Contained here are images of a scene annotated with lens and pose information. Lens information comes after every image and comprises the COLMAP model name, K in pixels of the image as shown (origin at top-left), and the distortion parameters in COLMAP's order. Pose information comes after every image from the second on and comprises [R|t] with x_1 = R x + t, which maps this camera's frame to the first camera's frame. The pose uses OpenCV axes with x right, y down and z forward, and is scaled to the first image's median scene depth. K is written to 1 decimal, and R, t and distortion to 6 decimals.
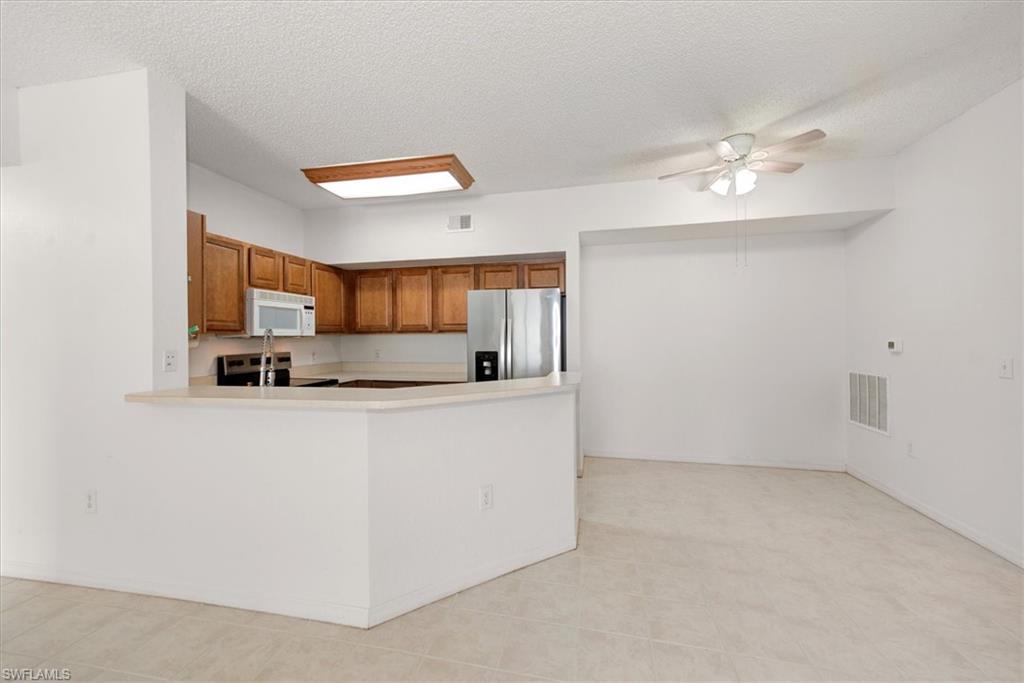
lens RADIAL K [[410.9, 0, 504.2], [0, 410.9, 339.2], [0, 0, 1]] dist [0.019523, 0.000079]
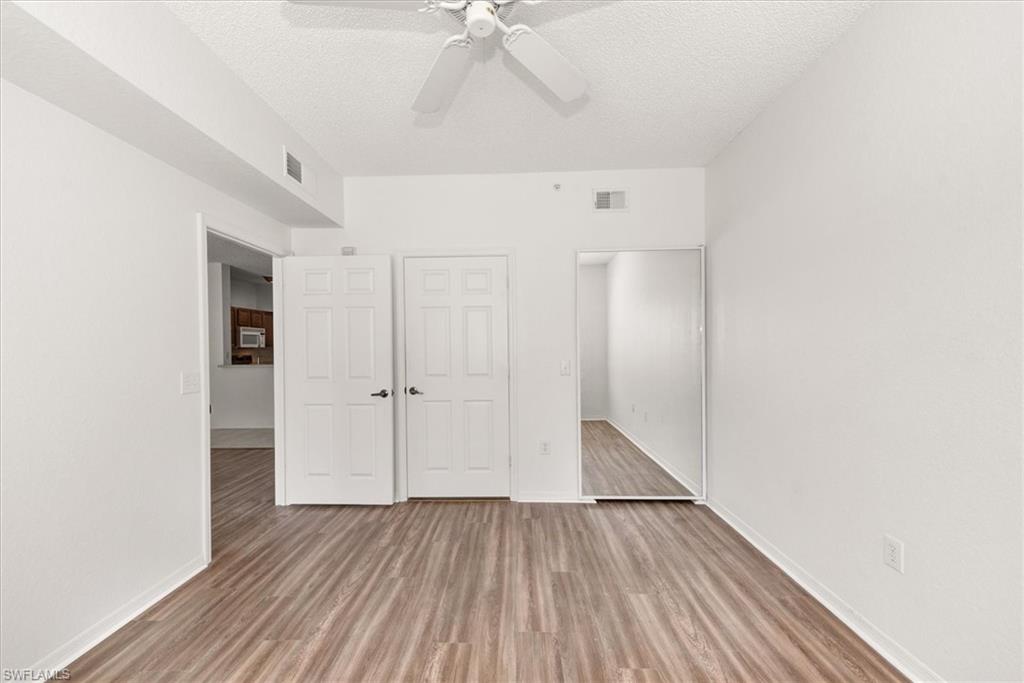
lens RADIAL K [[410.9, 0, 504.2], [0, 410.9, 339.2], [0, 0, 1]] dist [0.019523, 0.000079]
pose [[0.982567, -0.005626, 0.185824, 0.346455], [0.009719, 0.999730, -0.021124, 0.007751], [-0.185655, 0.022562, 0.982356, -1.294308]]
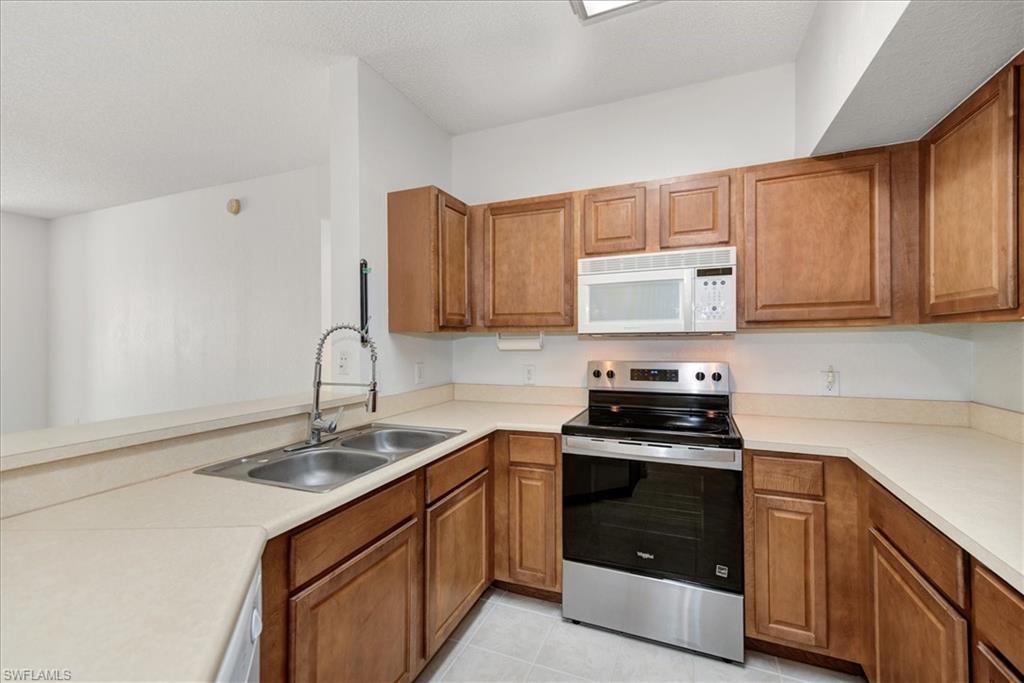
lens RADIAL K [[418.8, 0, 531.5], [0, 418.8, 338.1], [0, 0, 1]] dist [0.014392, -0.000076]
pose [[-0.156577, 0.006362, -0.987645, 0.034786], [0.003817, 0.999976, 0.005836, -0.004337], [0.987658, -0.002856, -0.156597, 0.851647]]
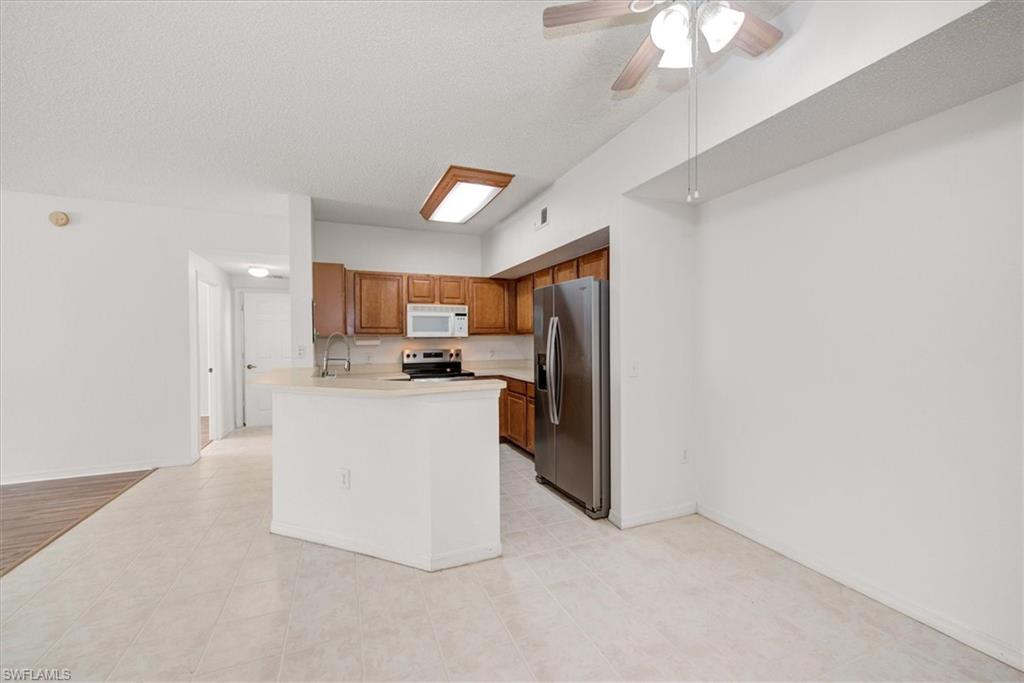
lens RADIAL K [[410.9, 0, 504.2], [0, 410.9, 339.2], [0, 0, 1]] dist [0.019523, 0.000079]
pose [[0.564602, 0.003630, -0.825355, 0.634515], [-0.000594, 0.999992, 0.003992, -0.005842], [0.825363, -0.001764, 0.564600, 0.387622]]
